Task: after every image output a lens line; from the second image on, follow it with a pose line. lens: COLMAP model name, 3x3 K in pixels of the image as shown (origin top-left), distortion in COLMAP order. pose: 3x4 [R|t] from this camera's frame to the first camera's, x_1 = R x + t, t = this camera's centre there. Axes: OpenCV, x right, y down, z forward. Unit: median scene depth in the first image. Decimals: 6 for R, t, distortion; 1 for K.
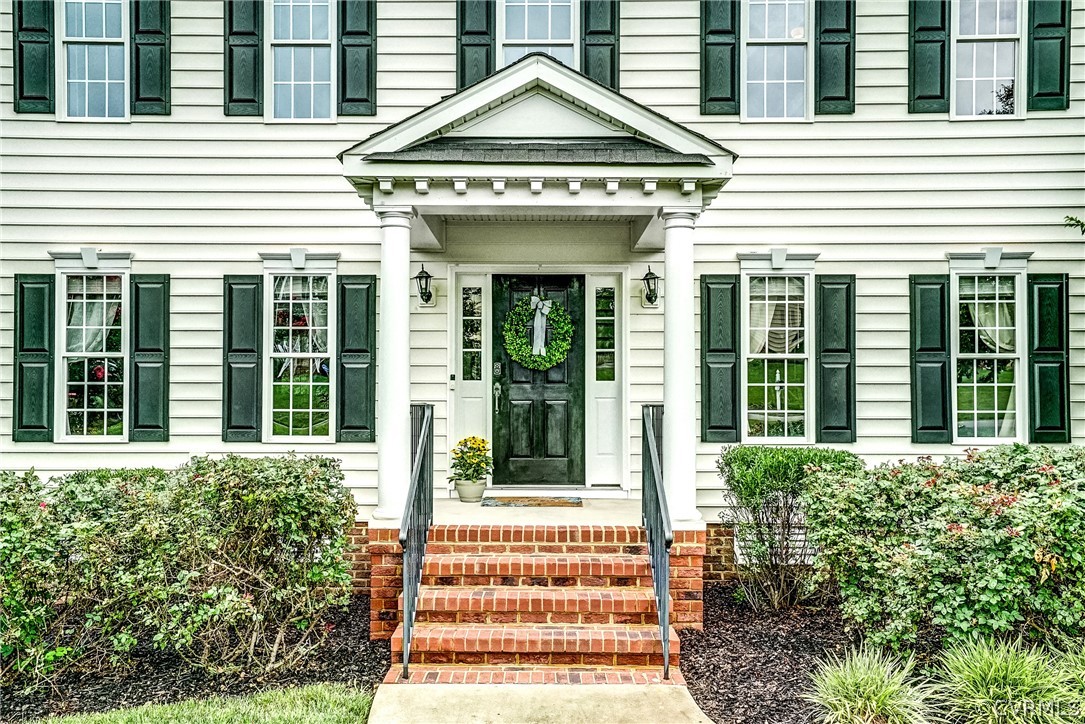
lens RADIAL K [[895.2, 0, 542.5], [0, 895.2, 362.0], [0, 0, 1]] dist [0.009014, 0.005398]
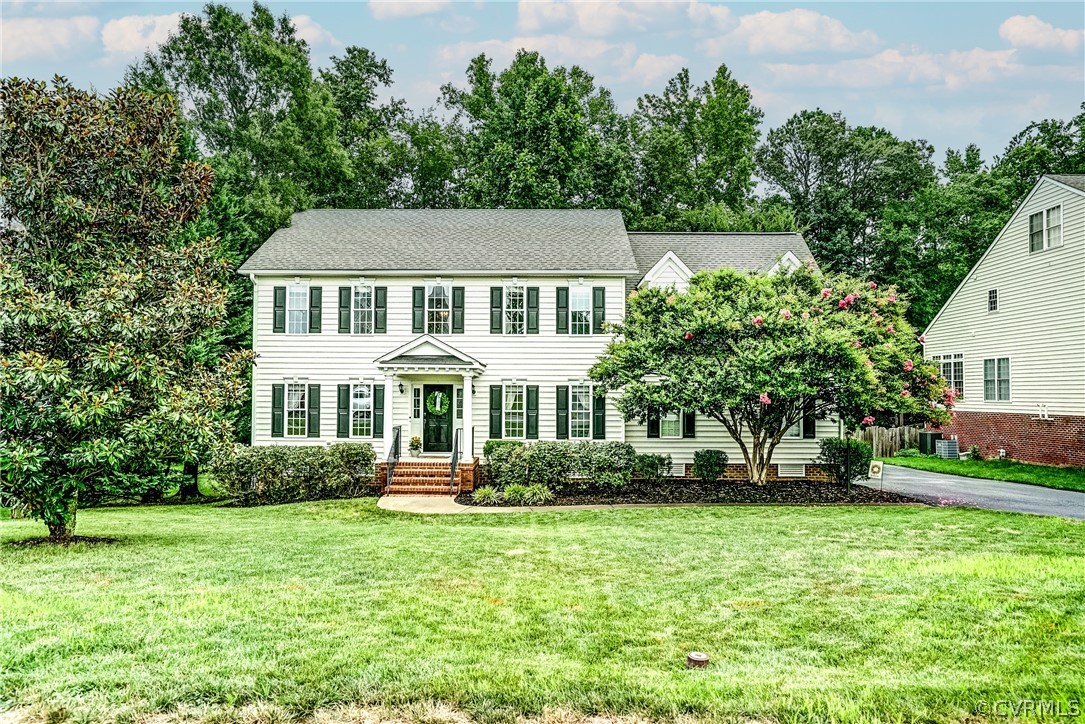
lens RADIAL K [[674.5, 0, 542.5], [0, 674.5, 362.0], [0, 0, 1]] dist [-0.043306, -0.000180]
pose [[0.999971, 0.003884, 0.006598, 0.346281], [-0.003784, 0.999879, -0.015082, -0.143038], [-0.006656, 0.015057, 0.999864, -1.360445]]
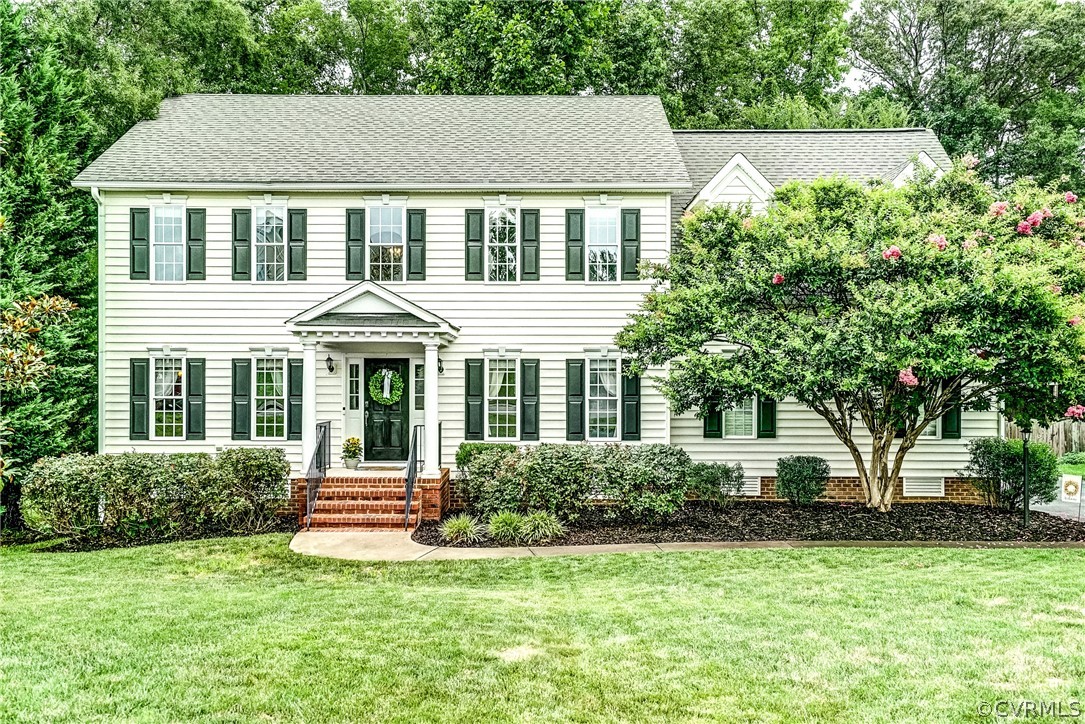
lens RADIAL K [[928.8, 0, 543.4], [0, 928.8, 355.1], [0, 0, 1]] dist [-0.000847, 0.001311]
pose [[0.999896, 0.000092, 0.014424, 0.326597], [-0.000252, 0.999938, 0.011149, -0.129573], [-0.014423, -0.011151, 0.999834, -1.136987]]
